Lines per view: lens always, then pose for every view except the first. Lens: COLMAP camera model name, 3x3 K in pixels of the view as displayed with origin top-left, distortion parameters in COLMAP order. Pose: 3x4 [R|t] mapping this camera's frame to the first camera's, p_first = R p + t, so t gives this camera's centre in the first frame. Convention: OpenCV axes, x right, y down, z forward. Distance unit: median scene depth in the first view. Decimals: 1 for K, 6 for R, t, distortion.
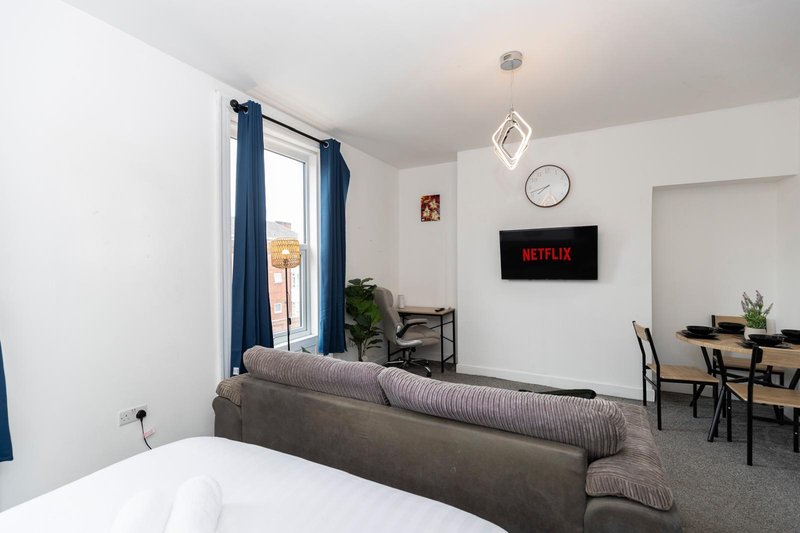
lens RADIAL K [[357.5, 0, 397.1], [0, 357.5, 269.8], [0, 0, 1]] dist [0.001499, -0.000017]
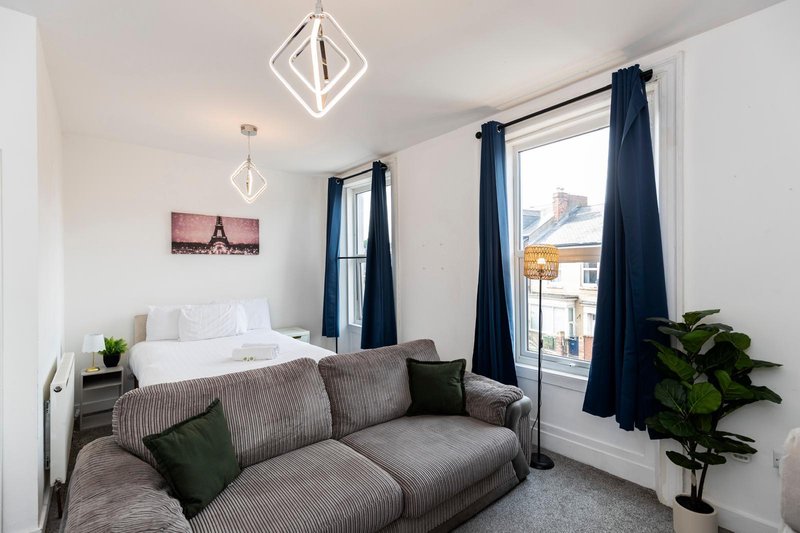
lens RADIAL K [[357.5, 0, 397.1], [0, 357.5, 269.8], [0, 0, 1]] dist [0.001499, -0.000017]
pose [[-0.370702, 0.009497, -0.928703, 0.564898], [-0.005083, 0.999912, 0.012254, -0.035063], [0.928738, 0.009264, -0.370621, 0.942656]]
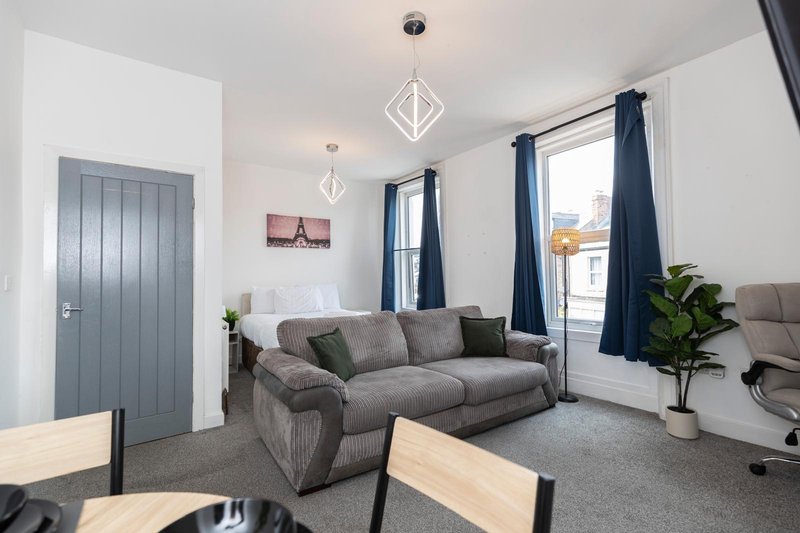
lens RADIAL K [[357.5, 0, 397.1], [0, 357.5, 269.8], [0, 0, 1]] dist [0.001499, -0.000017]
pose [[-0.458920, -0.008937, -0.888433, 0.825507], [0.002757, 0.999930, -0.011483, 0.046069], [0.888473, -0.007719, -0.458863, 0.985998]]
